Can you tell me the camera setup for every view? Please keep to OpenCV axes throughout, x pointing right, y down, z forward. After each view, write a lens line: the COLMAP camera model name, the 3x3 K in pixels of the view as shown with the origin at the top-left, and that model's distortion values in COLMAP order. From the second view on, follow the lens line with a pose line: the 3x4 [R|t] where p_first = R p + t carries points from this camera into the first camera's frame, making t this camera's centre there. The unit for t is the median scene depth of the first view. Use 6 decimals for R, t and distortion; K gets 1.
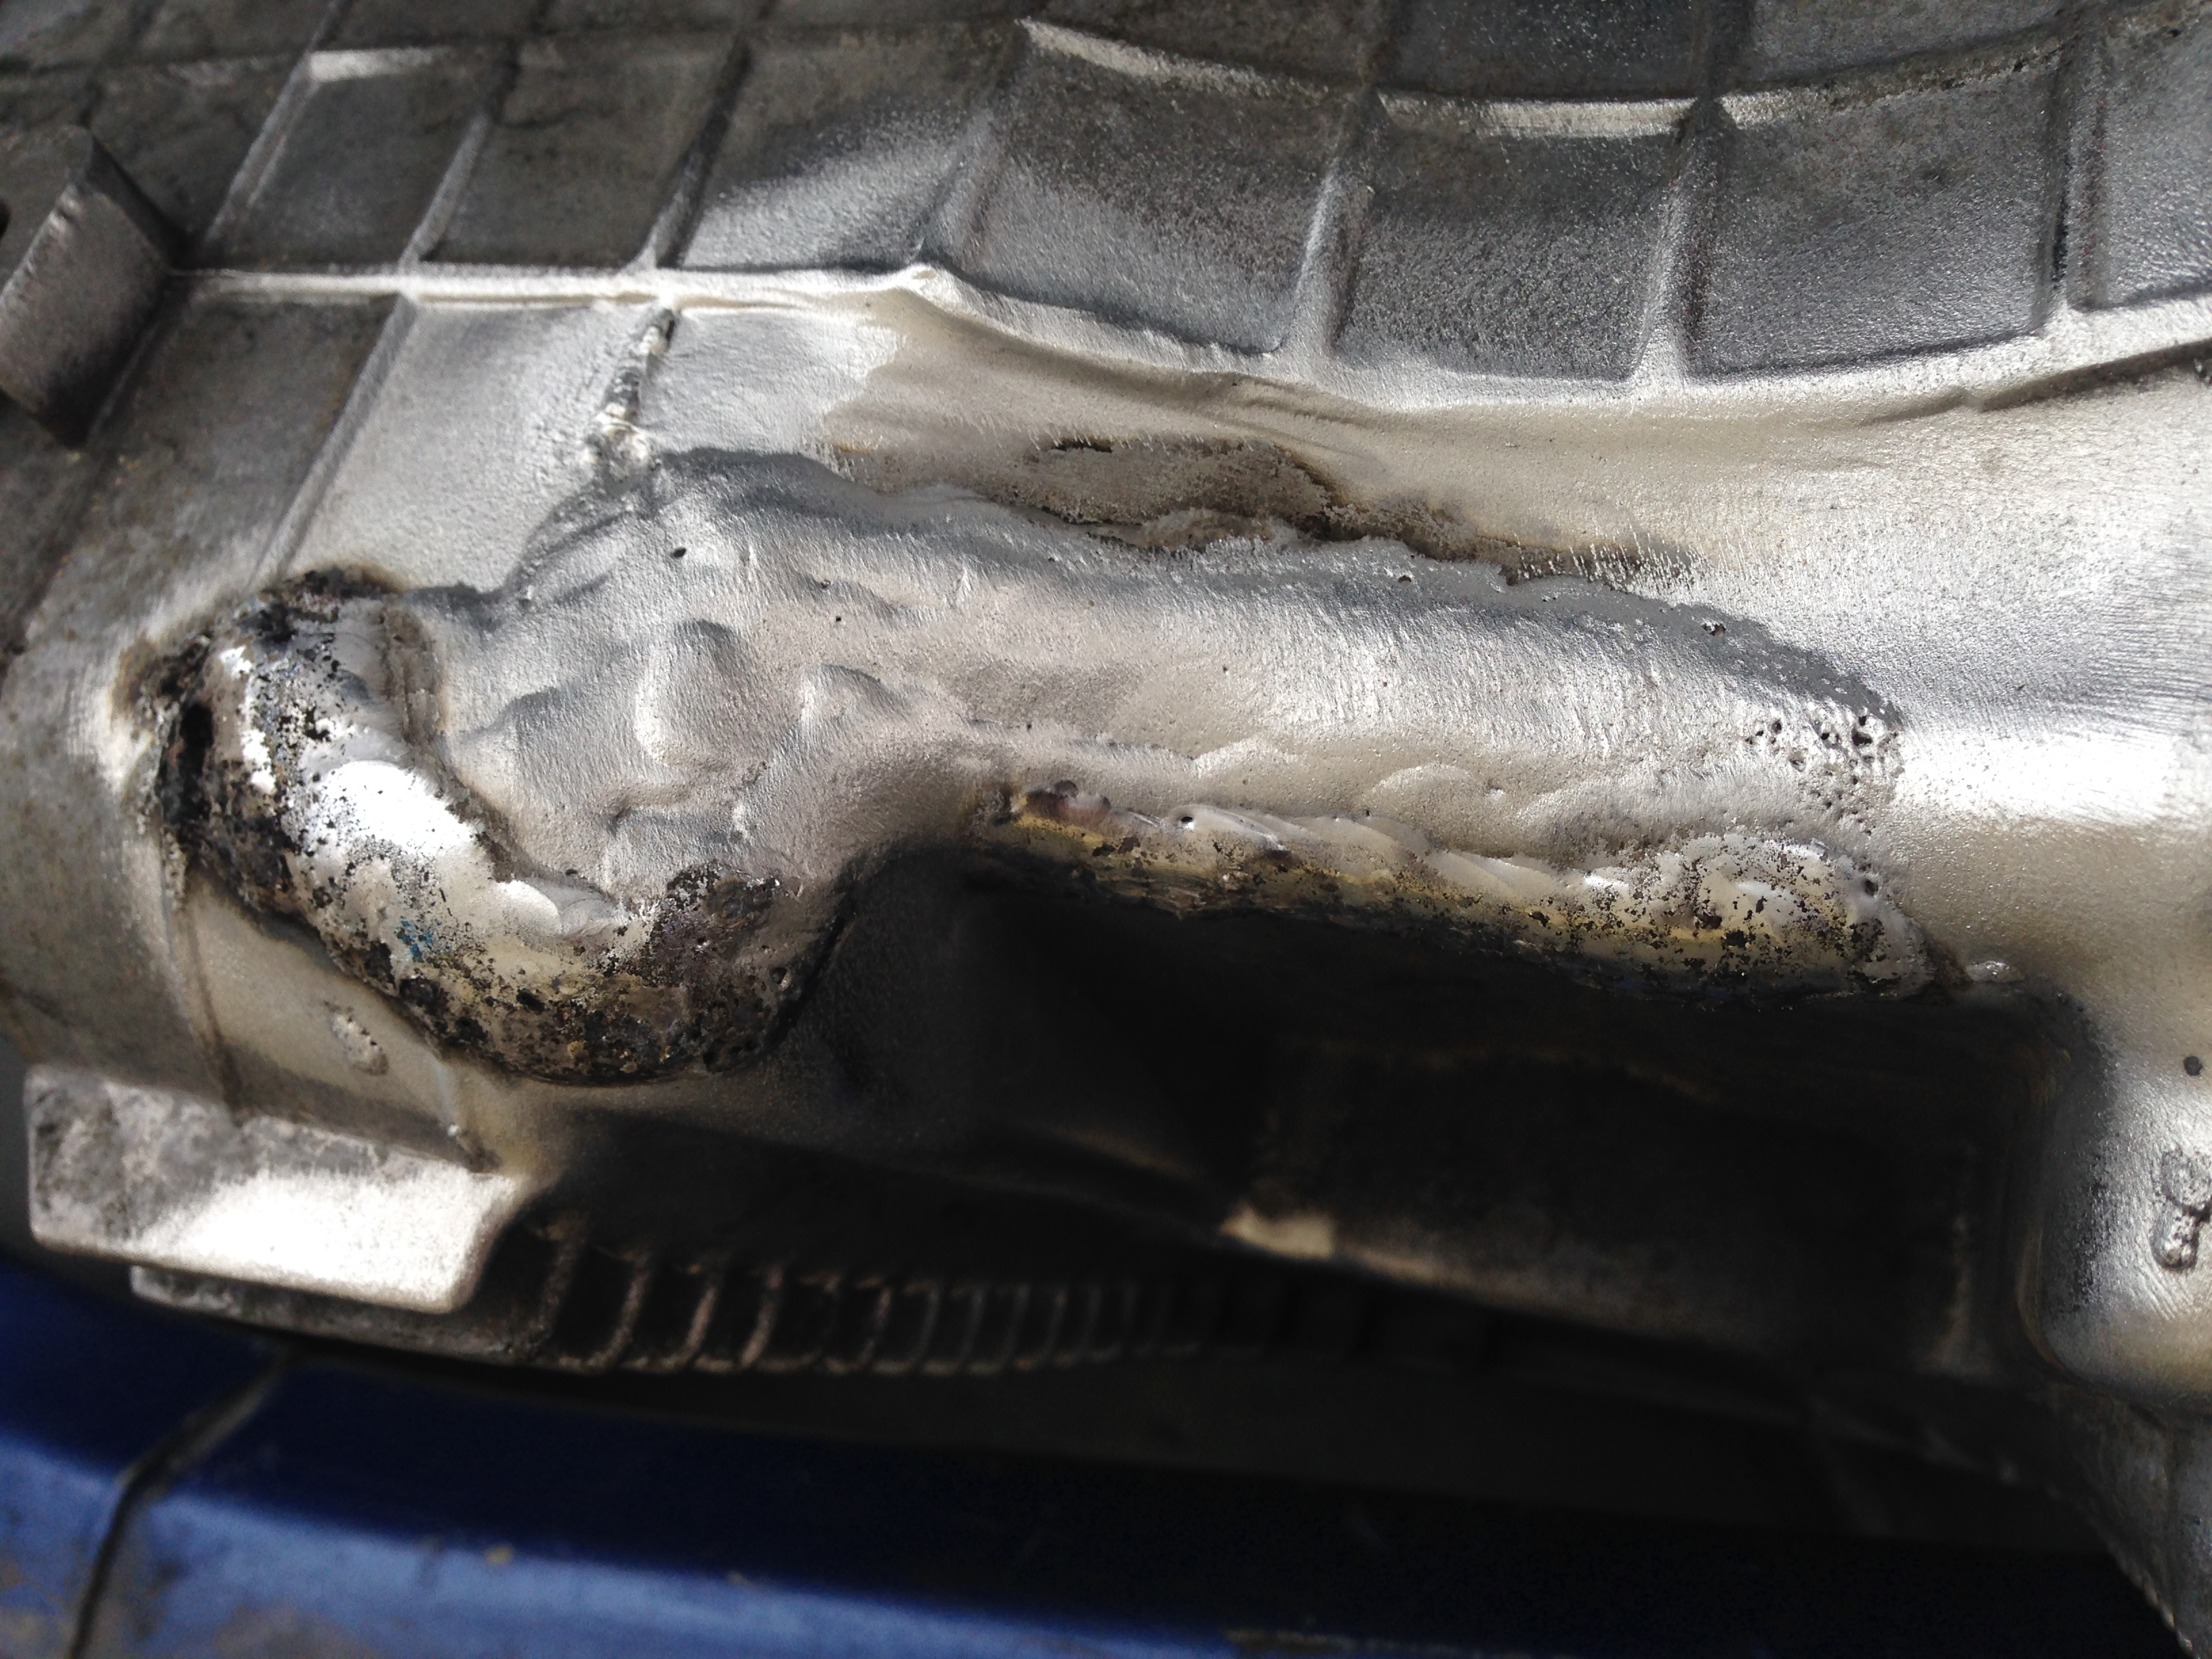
lens RADIAL K [[2102.8, 0, 1134.1], [0, 2102.8, 822.5], [0, 0, 1]] dist [0.089215, -0.207141]
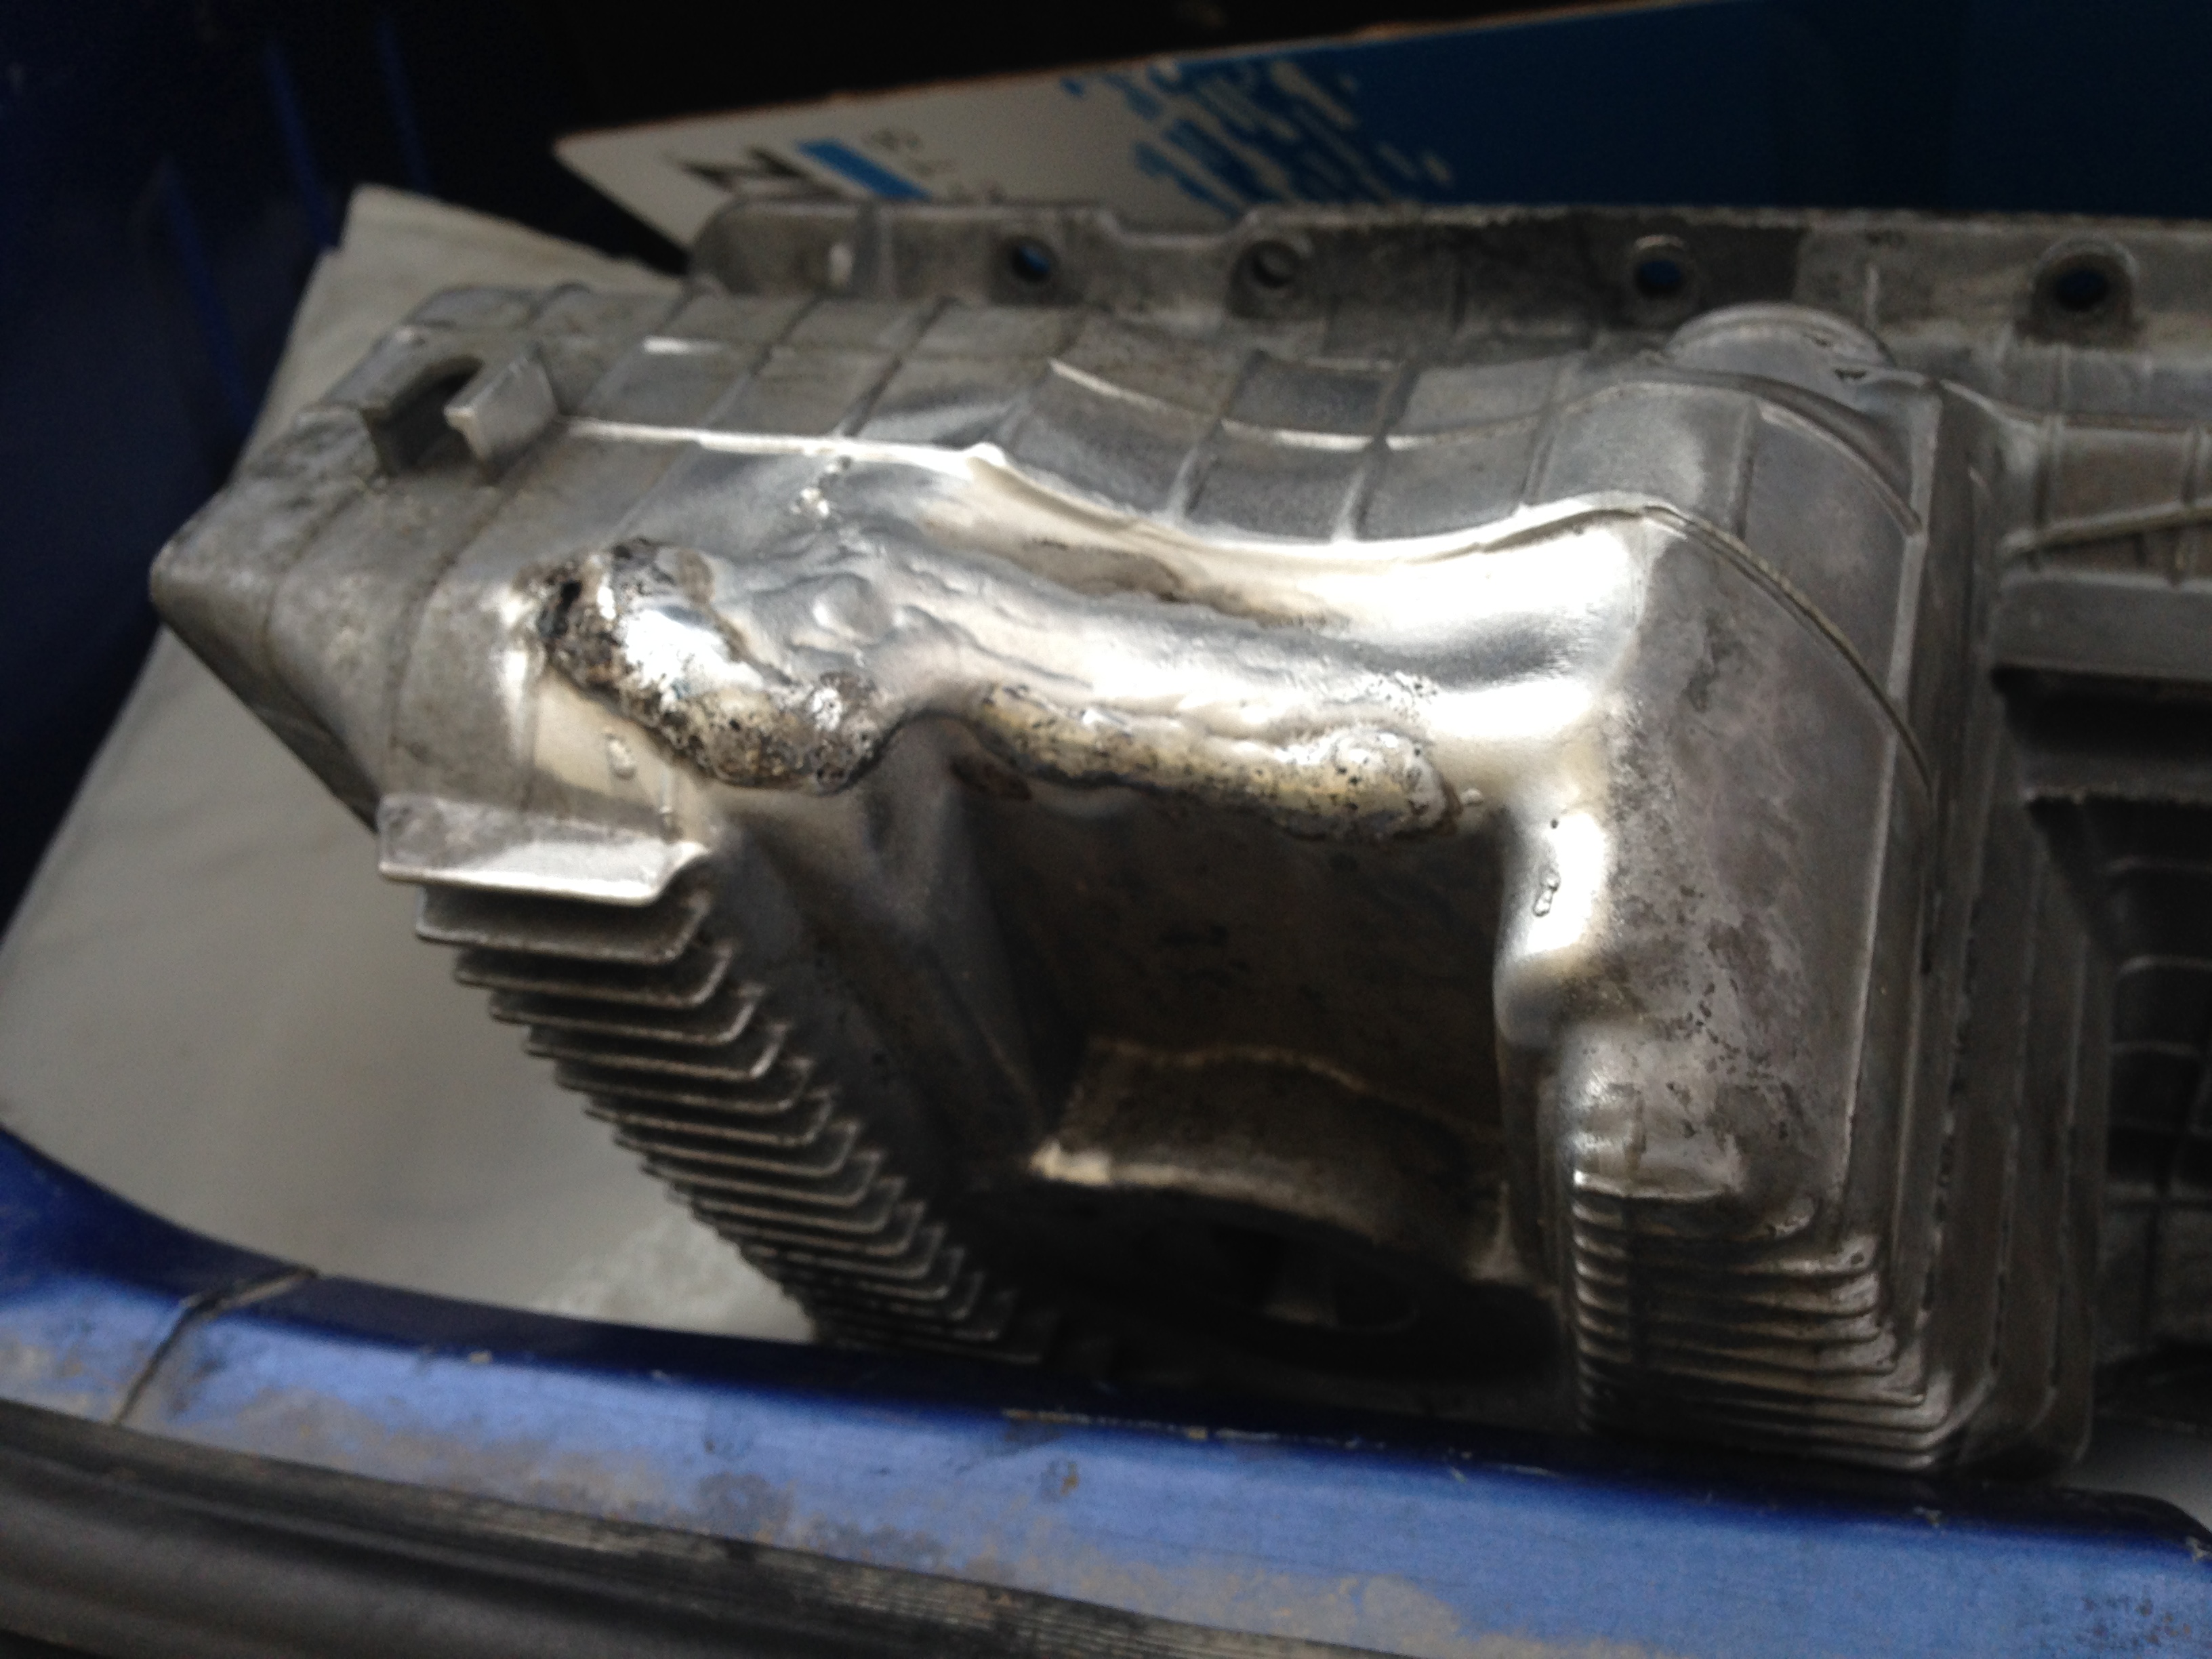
lens RADIAL K [[2102.8, 0, 1134.1], [0, 2102.8, 822.5], [0, 0, 1]] dist [0.089215, -0.207141]
pose [[0.985783, 0.154929, 0.065032, -0.037798], [-0.123499, 0.930523, -0.344784, 0.728328], [-0.113931, 0.331851, 0.936427, -0.744776]]
